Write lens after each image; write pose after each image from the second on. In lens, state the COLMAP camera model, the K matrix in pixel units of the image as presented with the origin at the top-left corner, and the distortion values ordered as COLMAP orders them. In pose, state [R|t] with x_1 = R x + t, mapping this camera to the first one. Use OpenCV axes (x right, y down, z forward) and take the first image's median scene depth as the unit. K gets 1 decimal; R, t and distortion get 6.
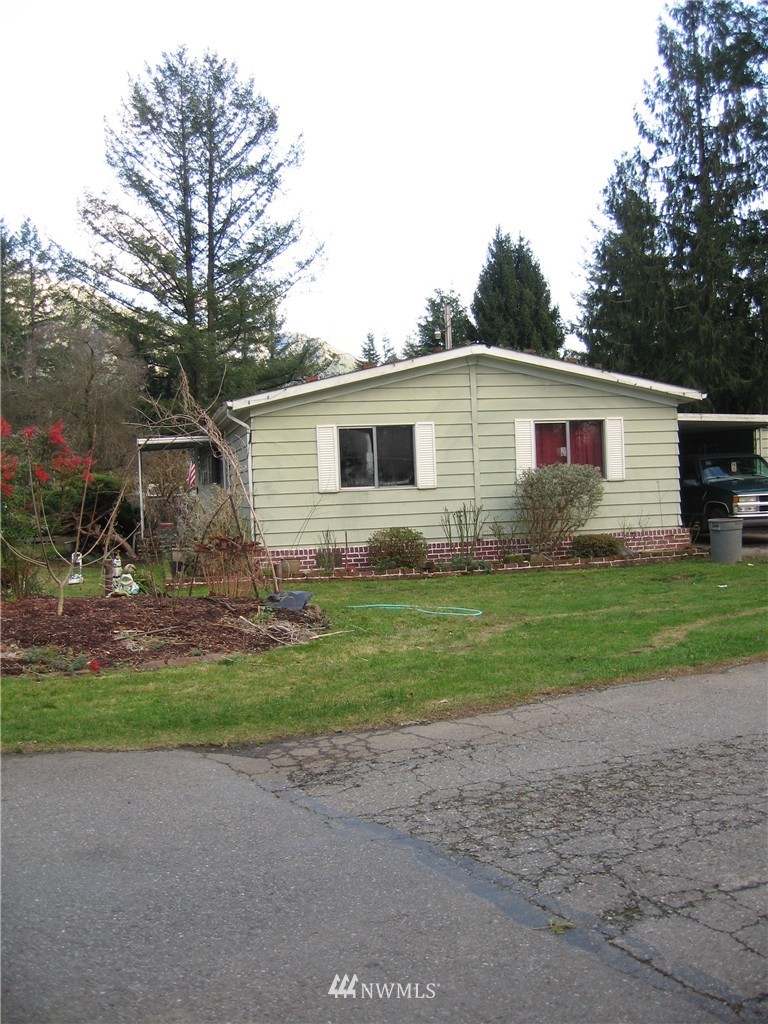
lens RADIAL K [[1090.3, 0, 384.0], [0, 1090.3, 512.0], [0, 0, 1]] dist [-0.093790, -0.011570]
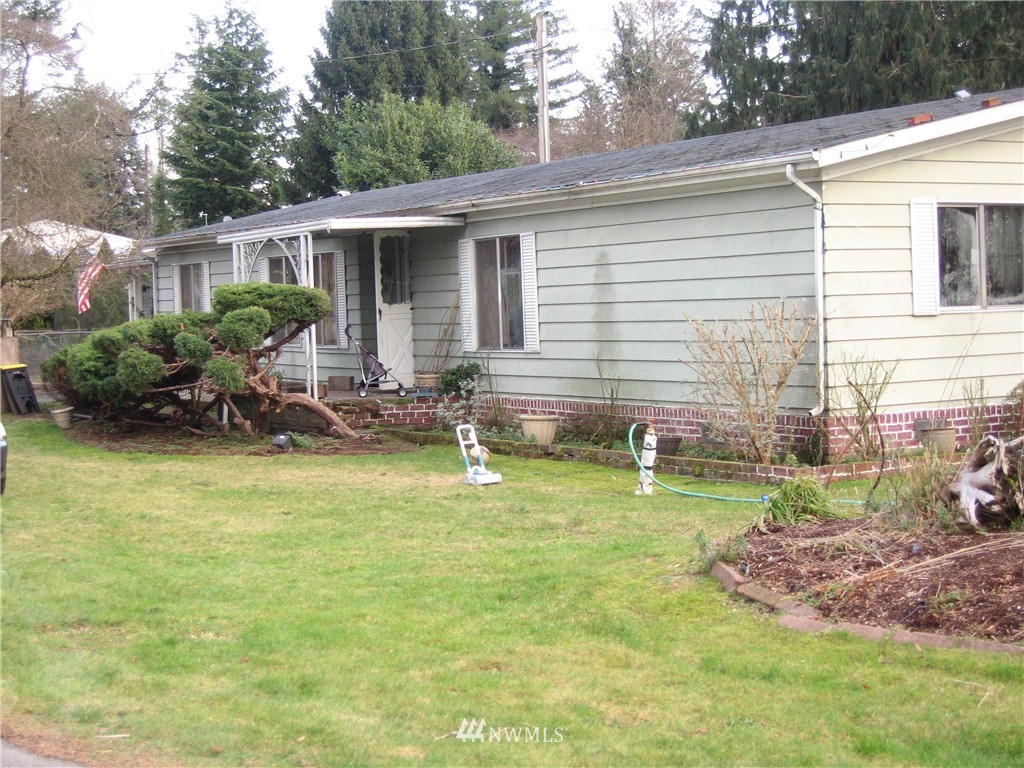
lens RADIAL K [[1674.8, 0, 512.0], [0, 1674.8, 384.0], [0, 0, 1]] dist [-0.014957, -0.013864]
pose [[0.955042, -0.003537, 0.296448, -0.512688], [-0.001641, 0.999850, 0.017216, 0.003870], [-0.296464, -0.016929, 0.954894, 0.202974]]
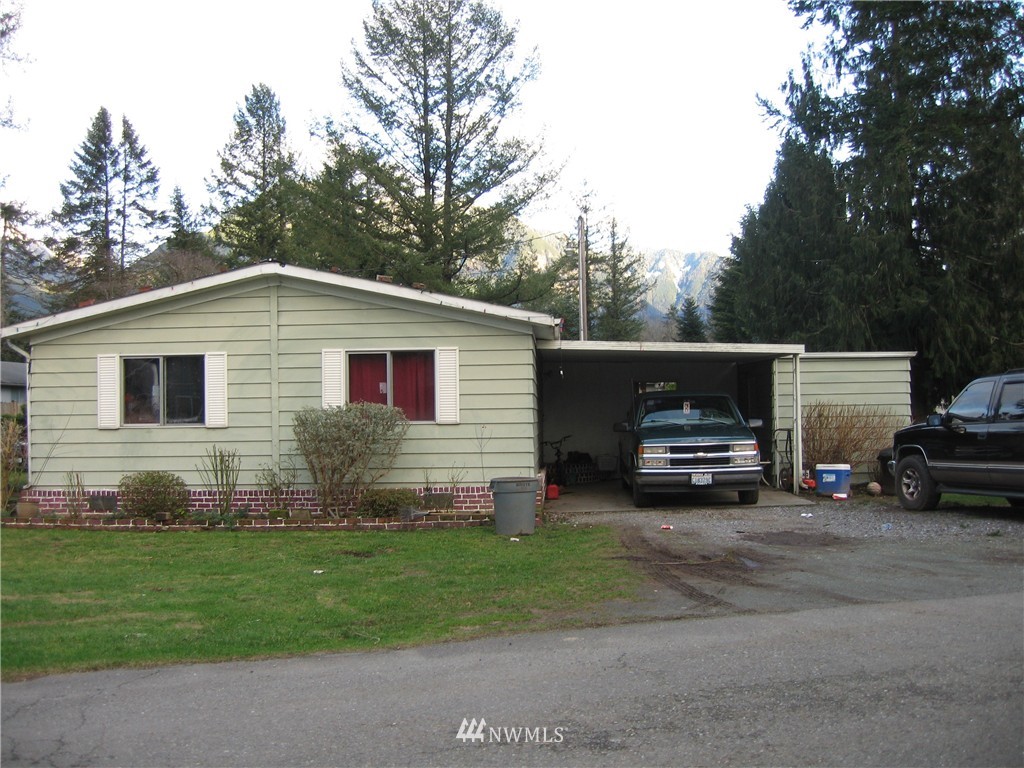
lens RADIAL K [[1090.3, 0, 512.0], [0, 1090.3, 384.0], [0, 0, 1]] dist [-0.093790, -0.011570]
pose [[0.966215, 0.017385, -0.257151, 0.486865], [-0.028414, 0.998826, -0.039236, -0.028796], [0.256167, 0.045217, 0.965574, 0.216468]]
